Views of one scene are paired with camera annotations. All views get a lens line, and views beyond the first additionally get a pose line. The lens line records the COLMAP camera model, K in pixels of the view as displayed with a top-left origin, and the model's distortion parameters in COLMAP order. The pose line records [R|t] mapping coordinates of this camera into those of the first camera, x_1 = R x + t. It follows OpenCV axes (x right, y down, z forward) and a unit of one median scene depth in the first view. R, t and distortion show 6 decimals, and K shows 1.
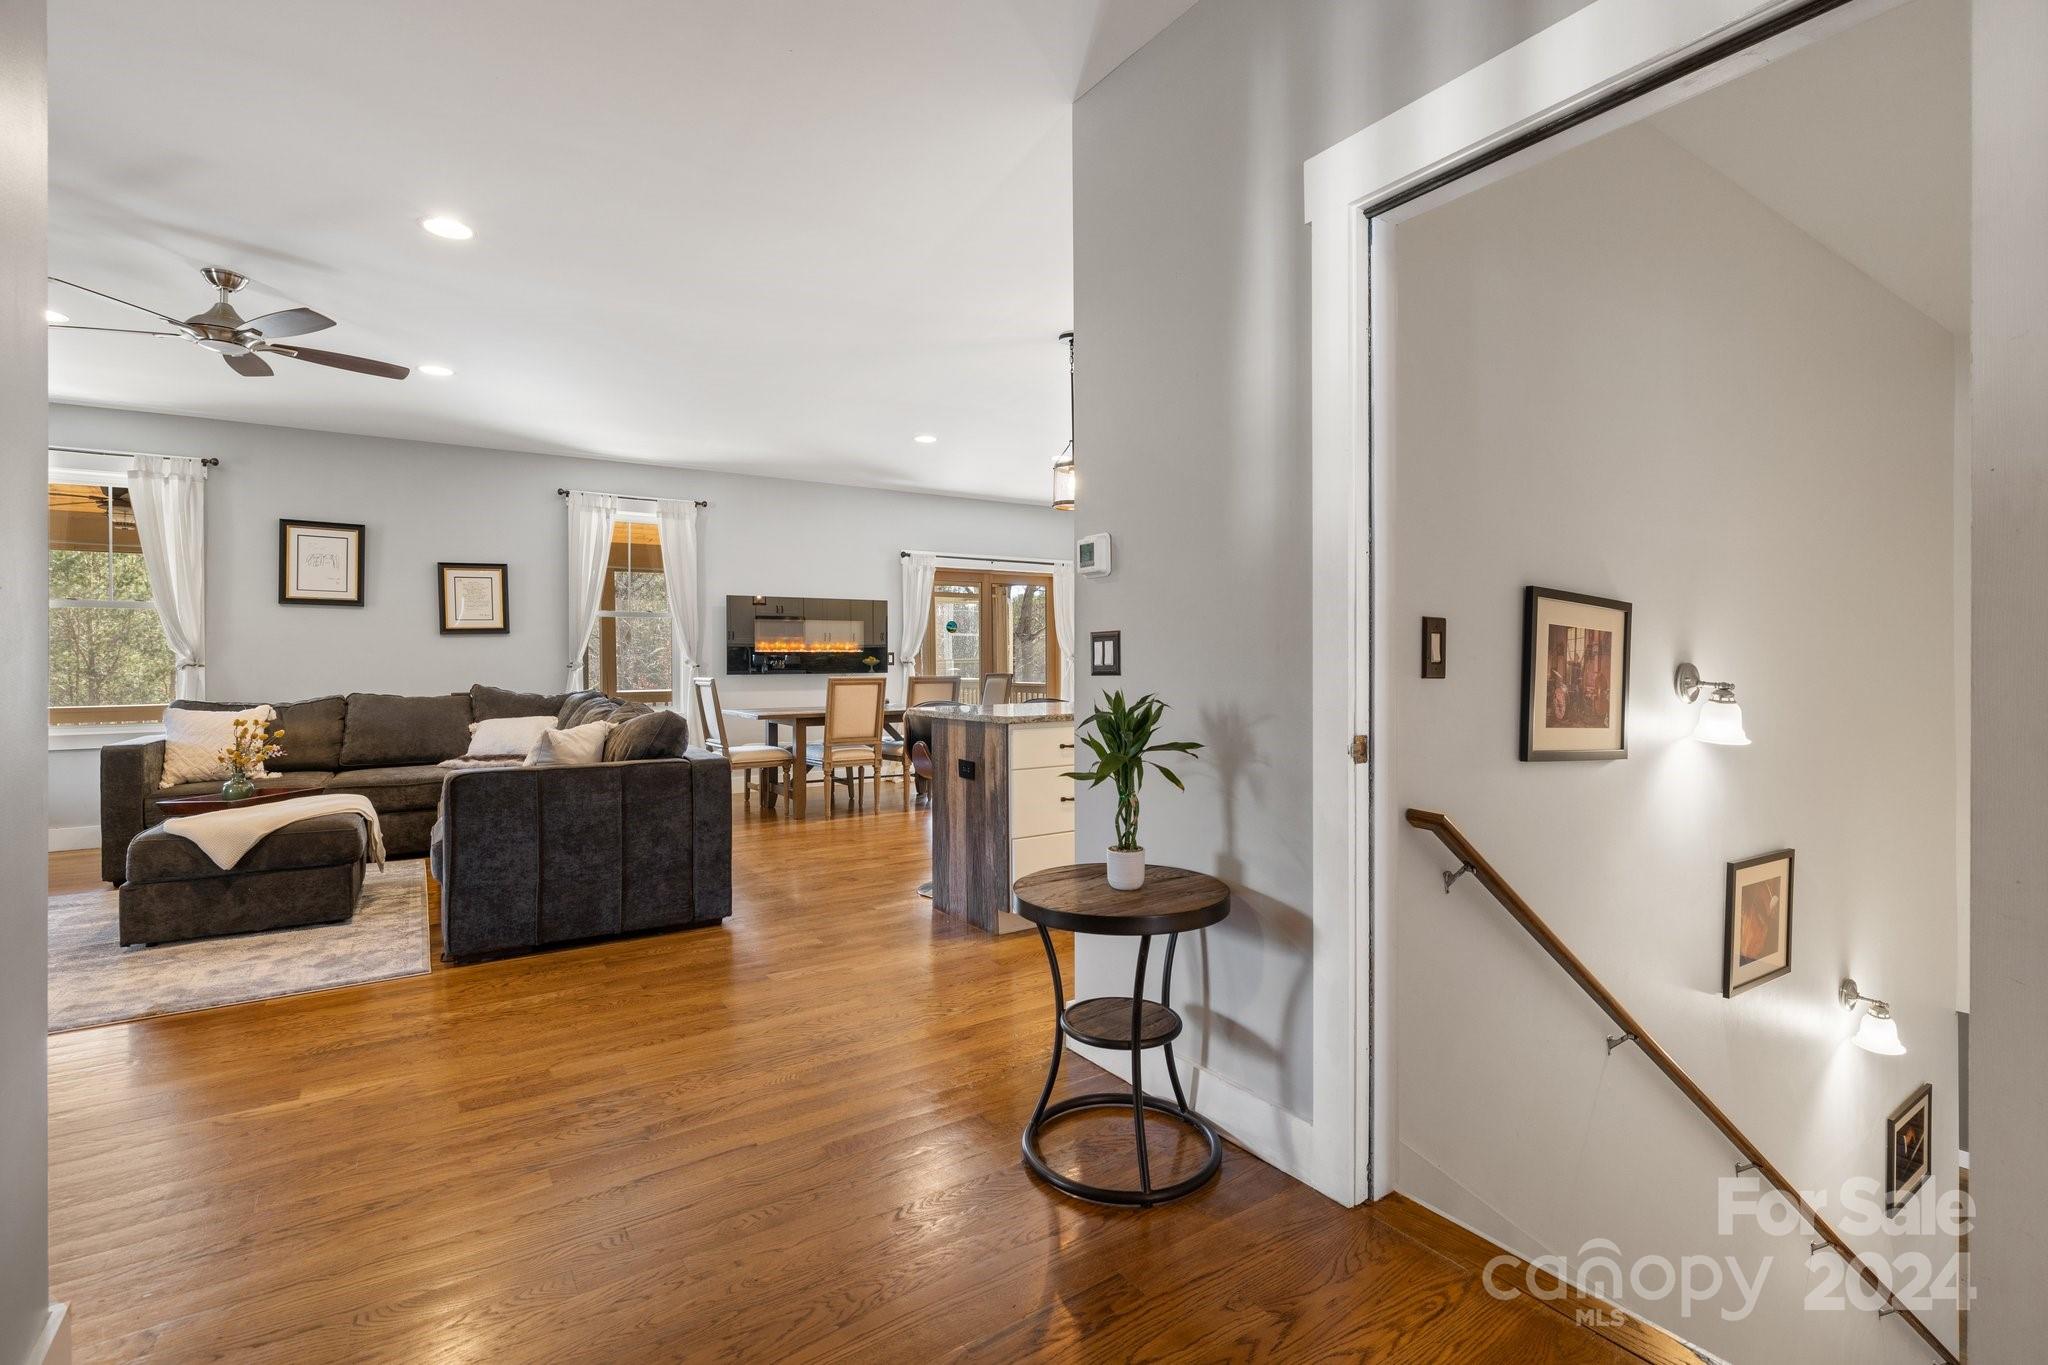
lens RADIAL K [[938.9, 0, 1025.2], [0, 938.9, 666.0], [0, 0, 1]] dist [0.000112, -0.000006]
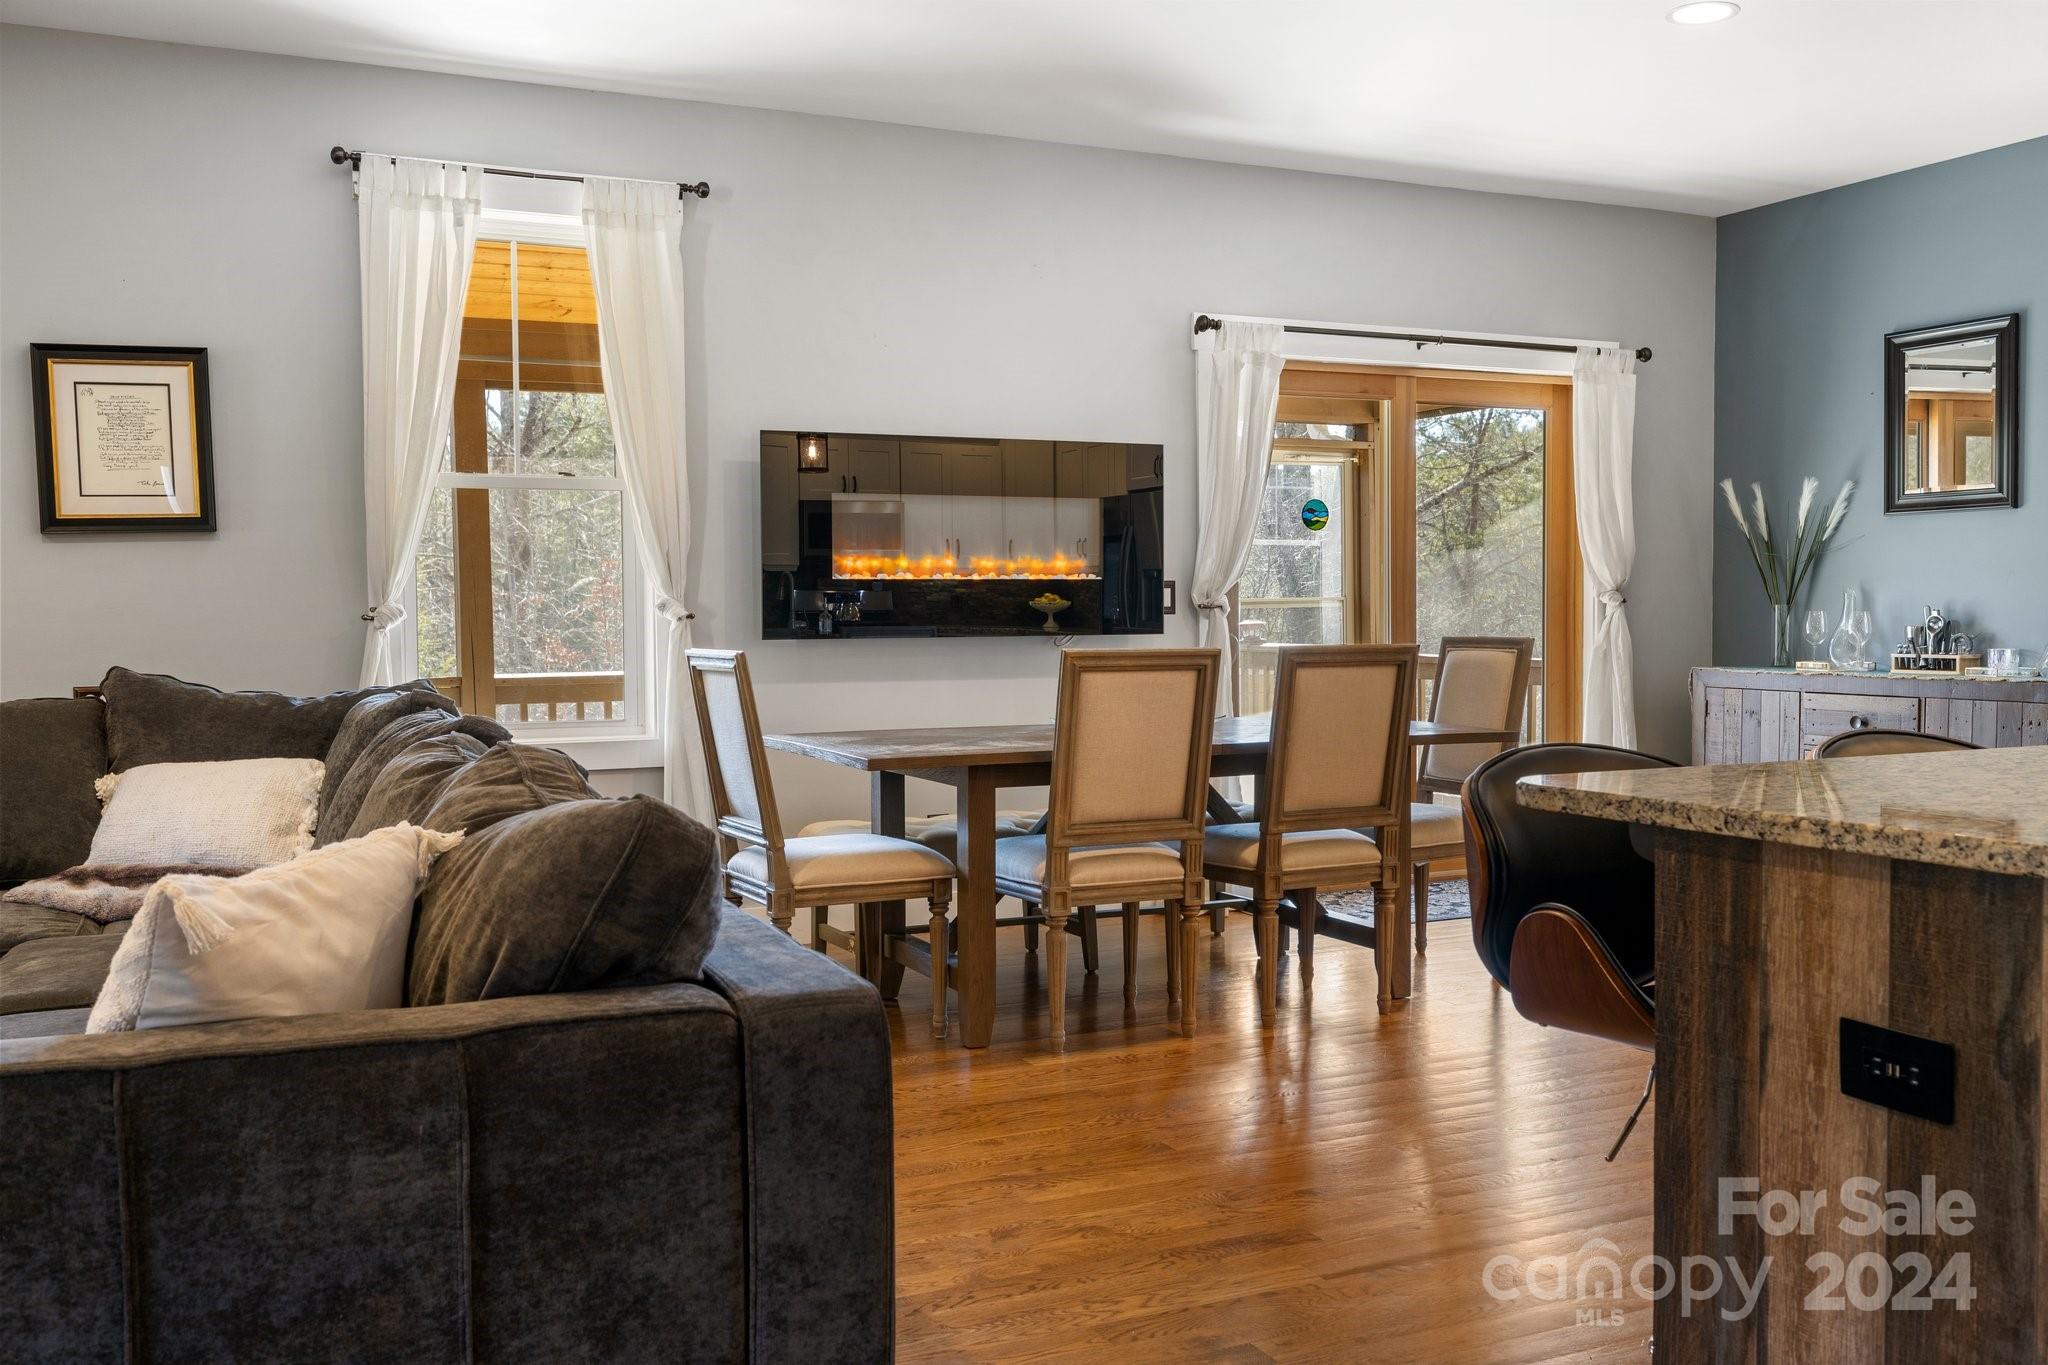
lens RADIAL K [[1816.6, 0, 1026.6], [0, 1816.6, 693.4], [0, 0, 1]] dist [0.000740, 0.007810]
pose [[0.991171, 0.005440, -0.132481, -0.127338], [0.000380, 0.999037, 0.043872, -0.001180], [0.132592, -0.043535, 0.990214, 0.315926]]
